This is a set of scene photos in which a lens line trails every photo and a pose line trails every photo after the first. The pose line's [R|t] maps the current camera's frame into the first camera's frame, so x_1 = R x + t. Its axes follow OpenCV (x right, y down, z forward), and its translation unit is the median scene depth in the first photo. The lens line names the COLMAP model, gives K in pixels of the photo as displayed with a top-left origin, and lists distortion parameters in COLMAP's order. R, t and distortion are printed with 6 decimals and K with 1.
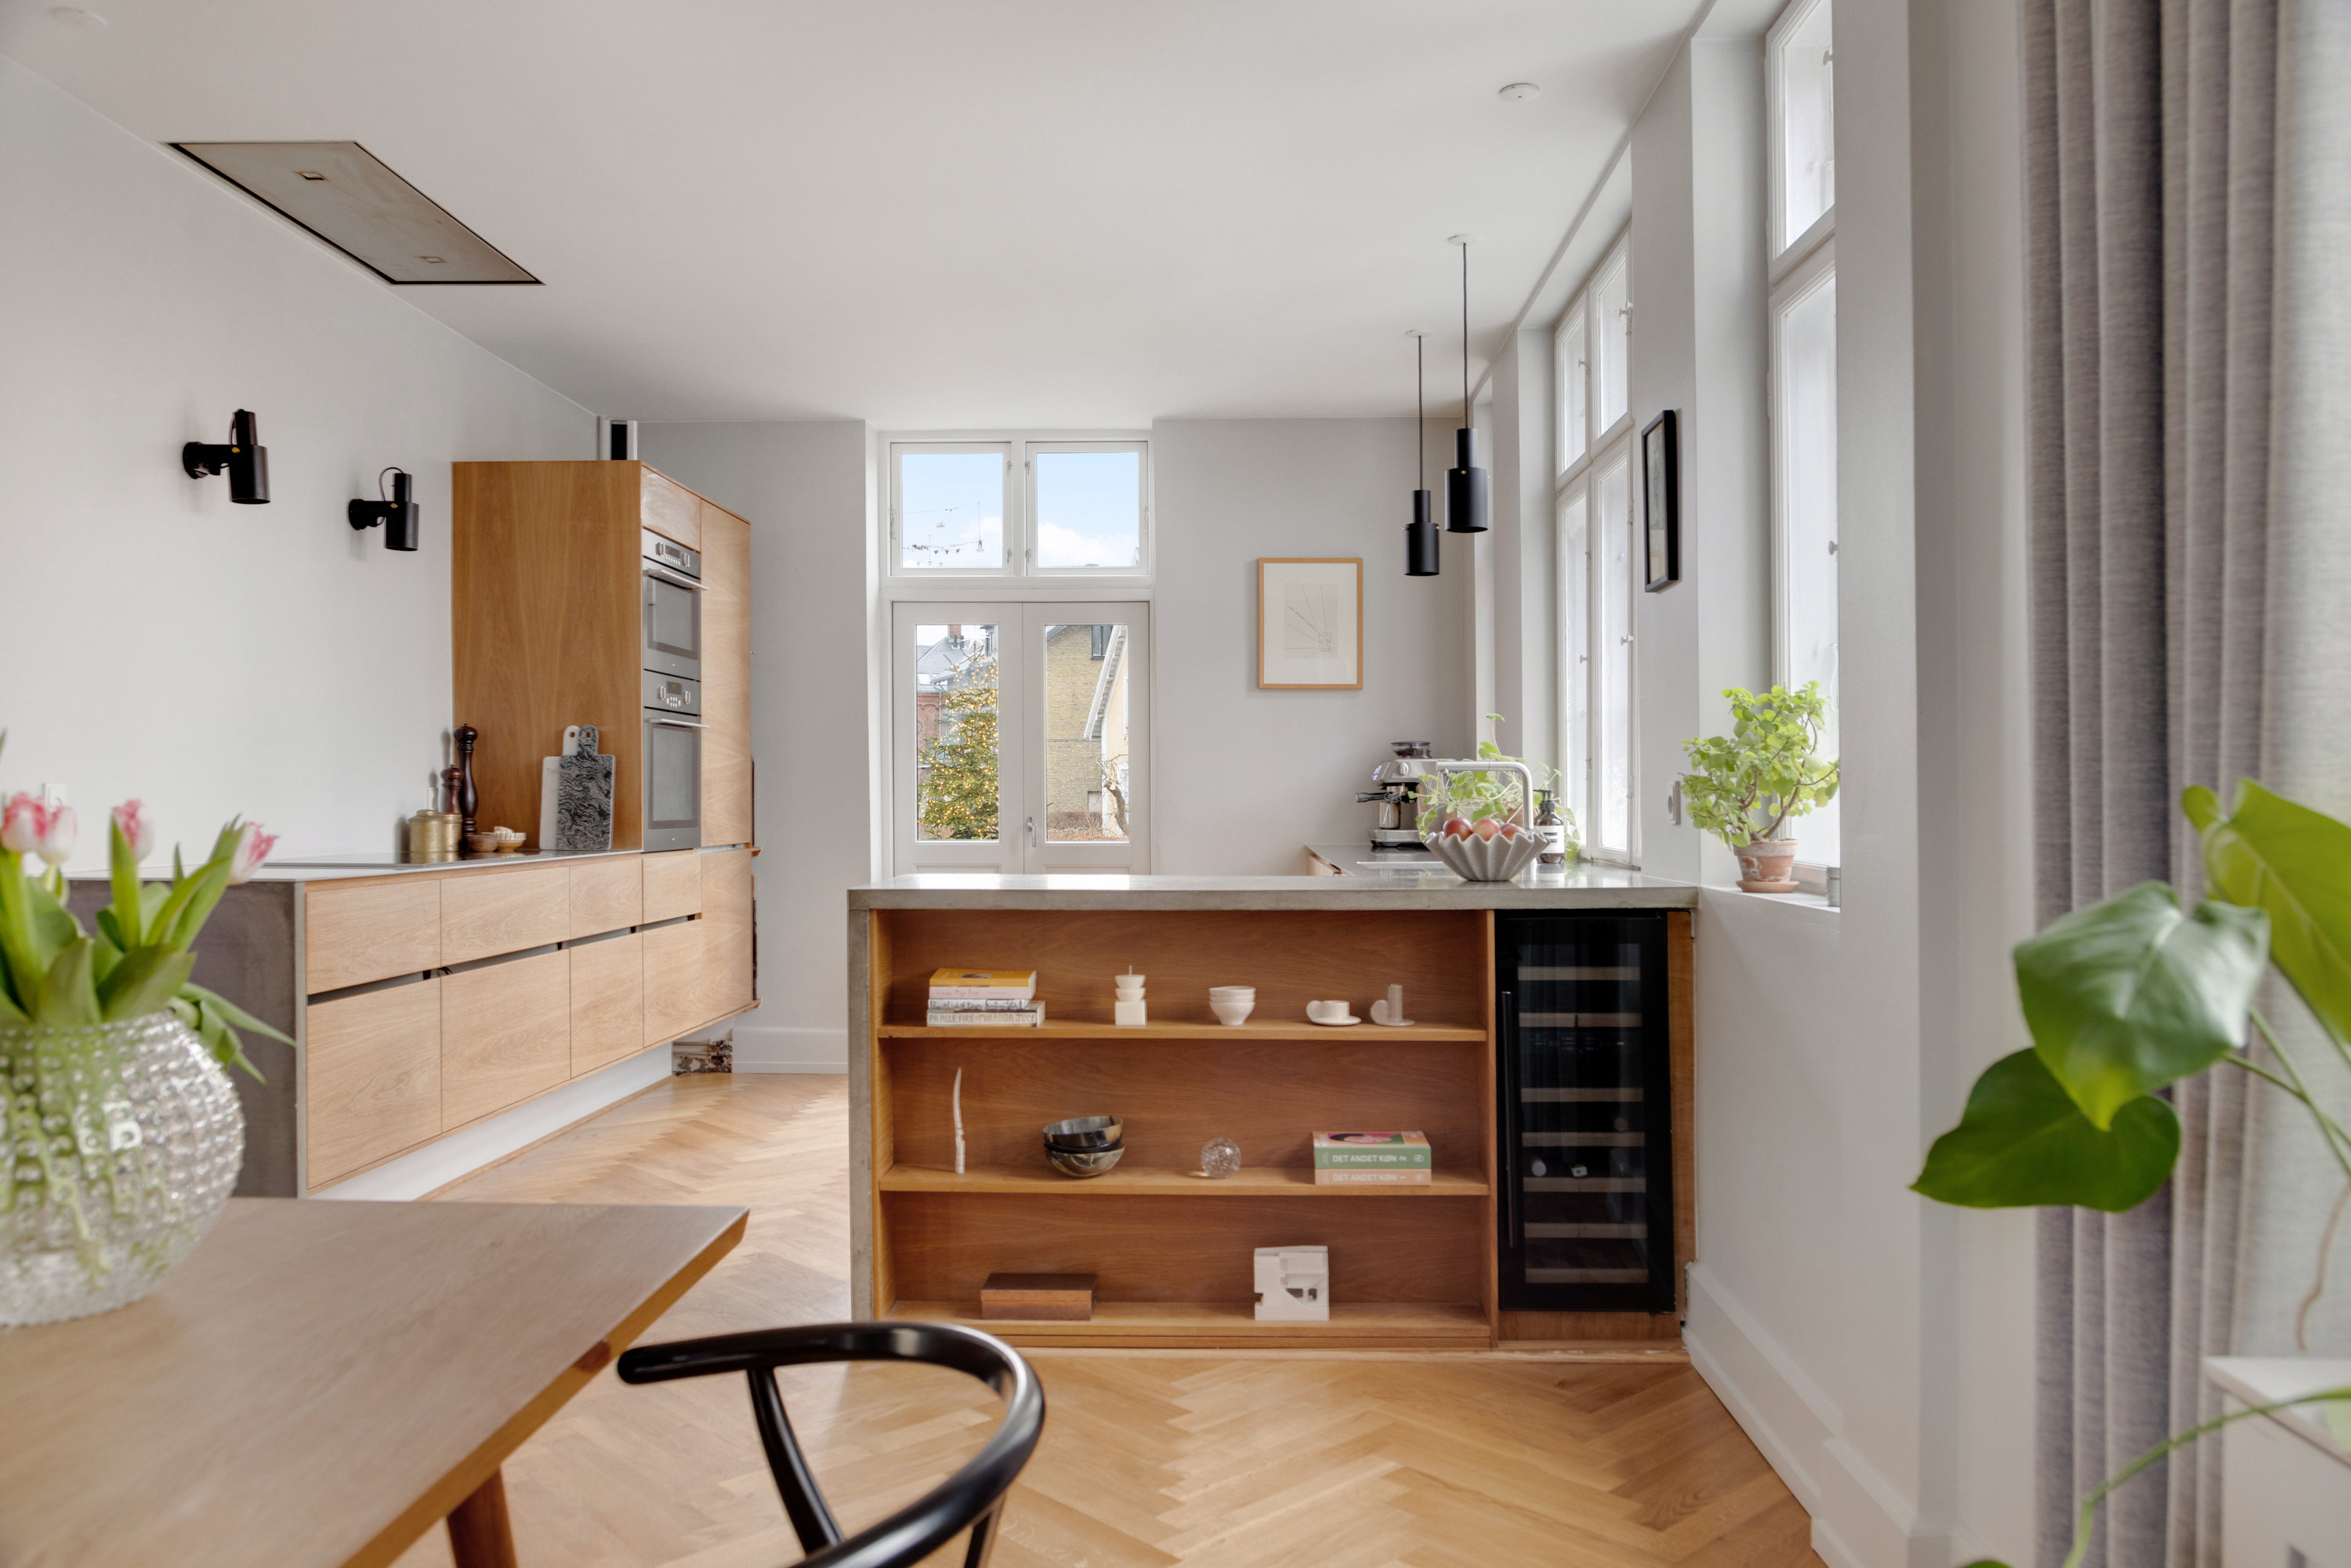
lens RADIAL K [[1831.2, 0, 1179.2], [0, 1831.2, 821.0], [0, 0, 1]] dist [0.007437, -0.007089]
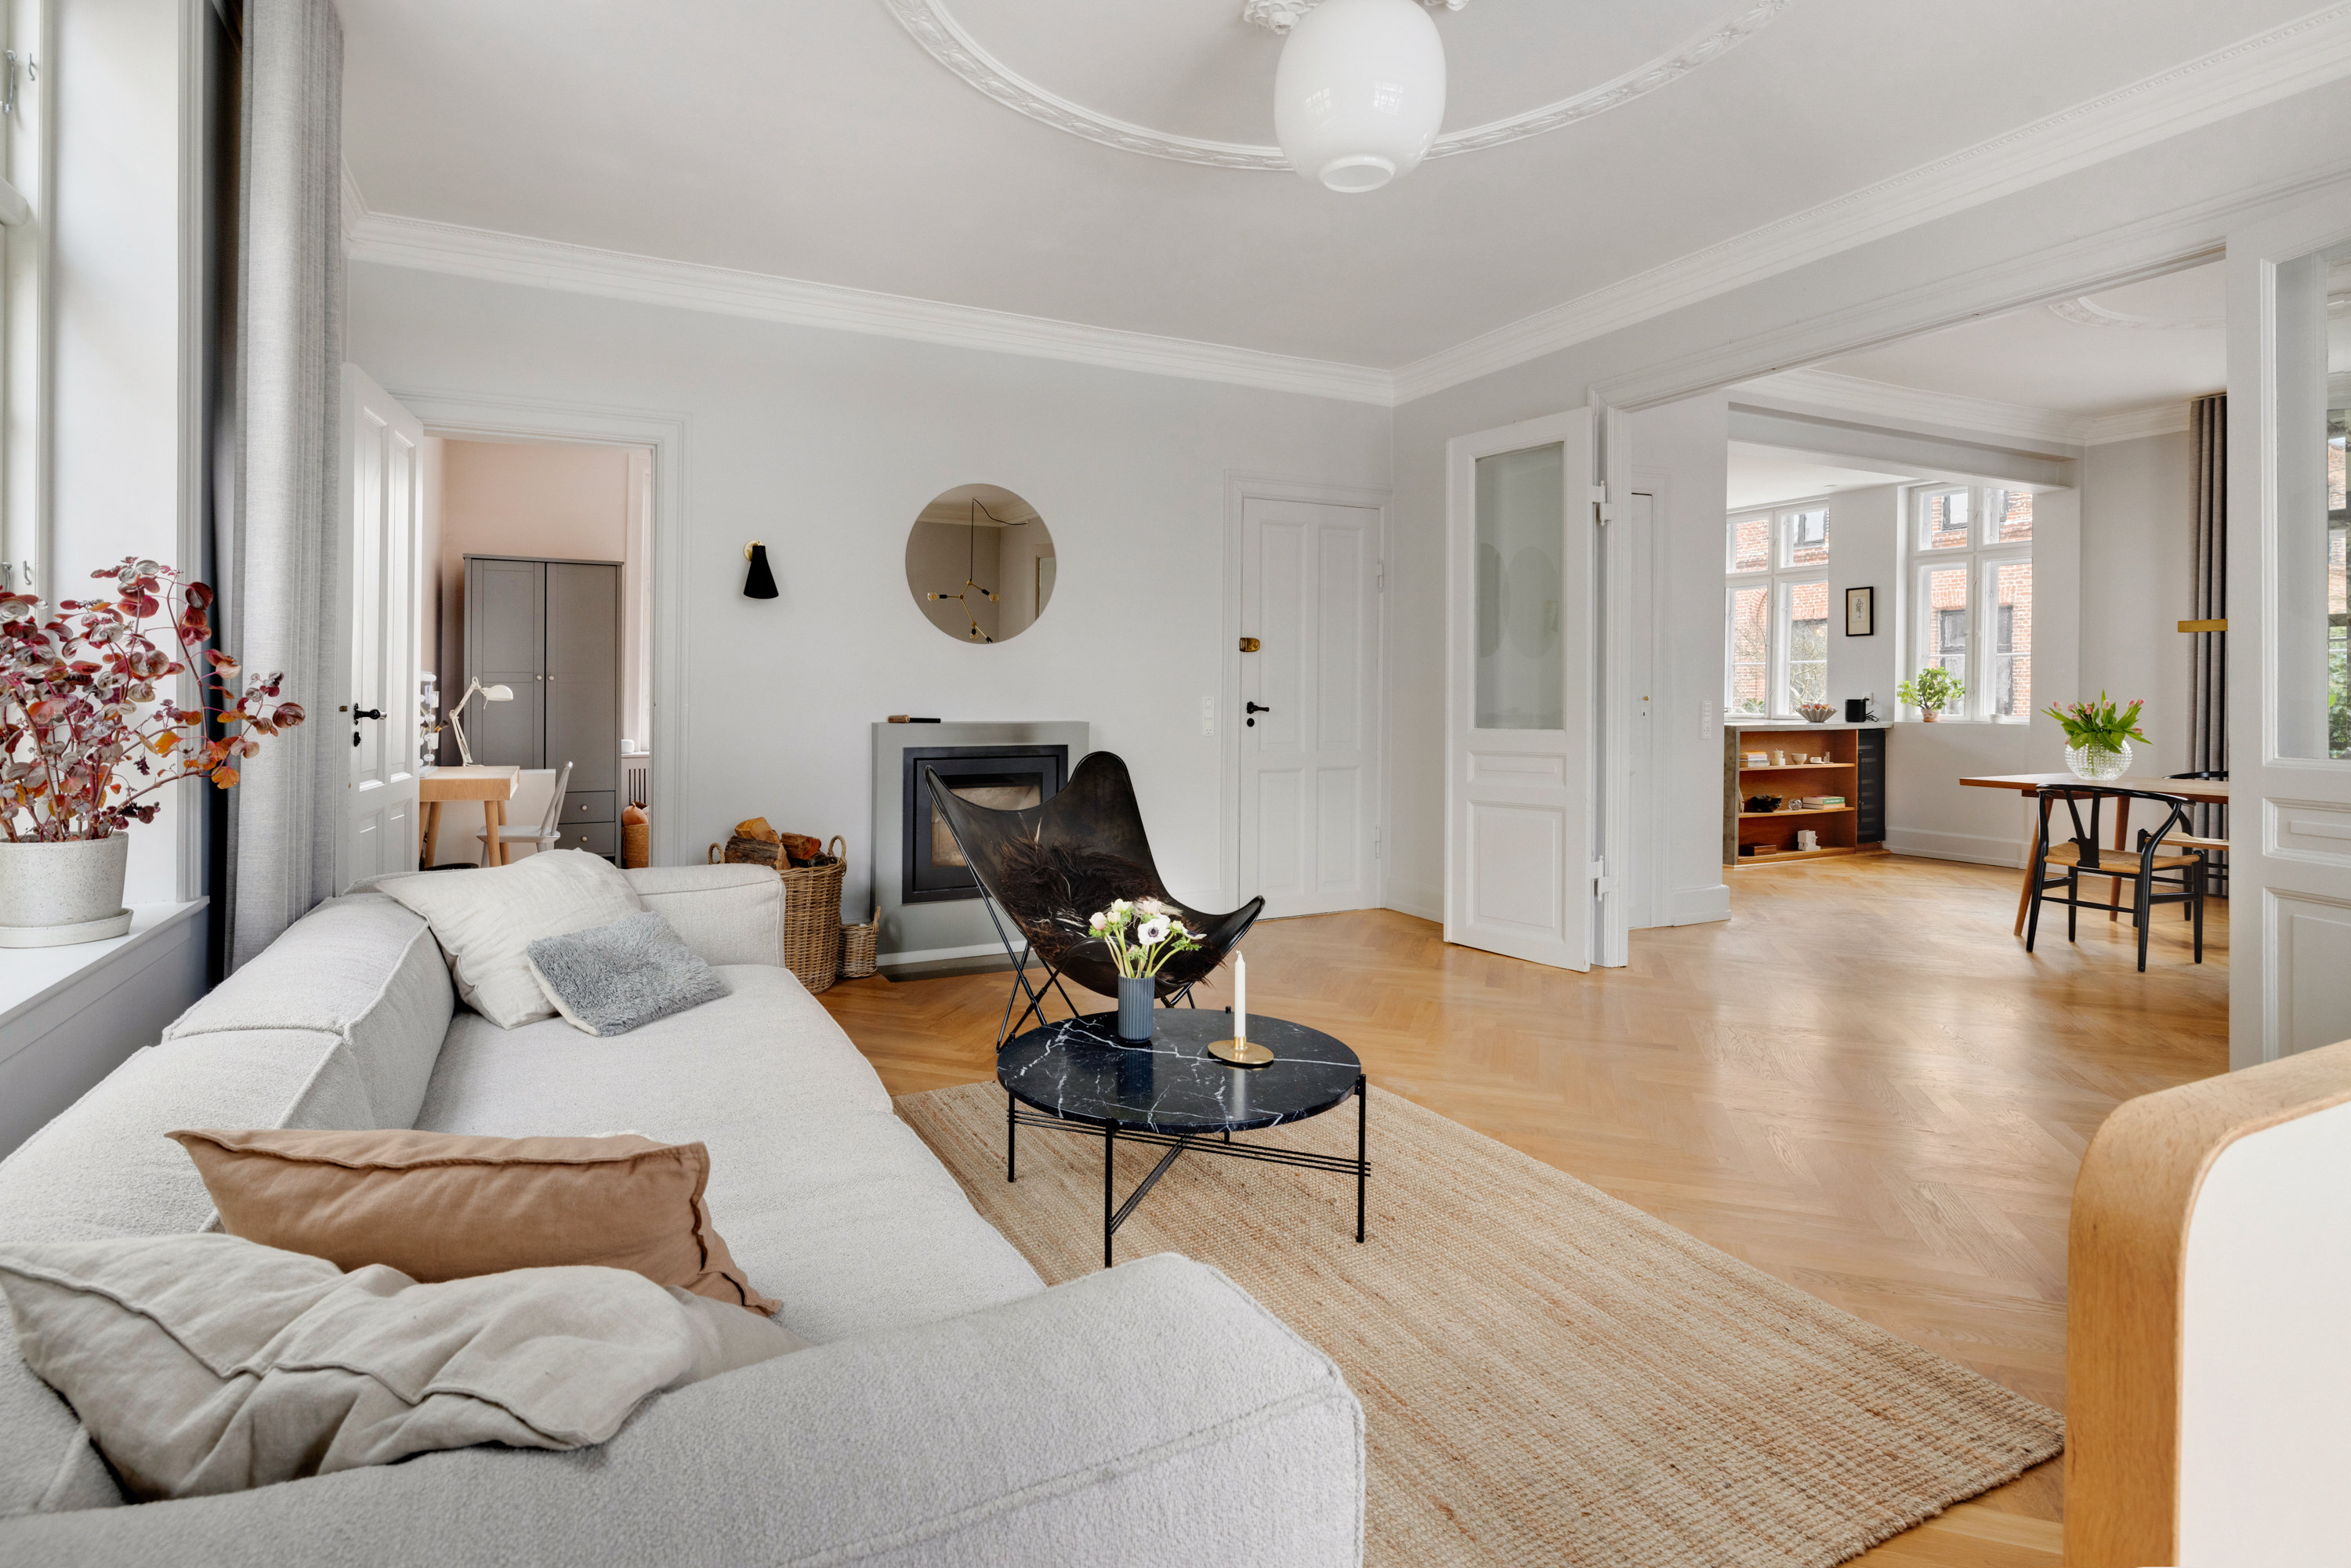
lens RADIAL K [[1234.6, 0, 1178.6], [0, 1234.6, 703.7], [0, 0, 1]] dist [-0.002376, -0.000381]
pose [[0.876273, 0.004820, 0.481791, -2.091870], [0.000497, 0.999940, -0.010907, 0.022007], [-0.481814, 0.009797, 0.876218, -0.454020]]
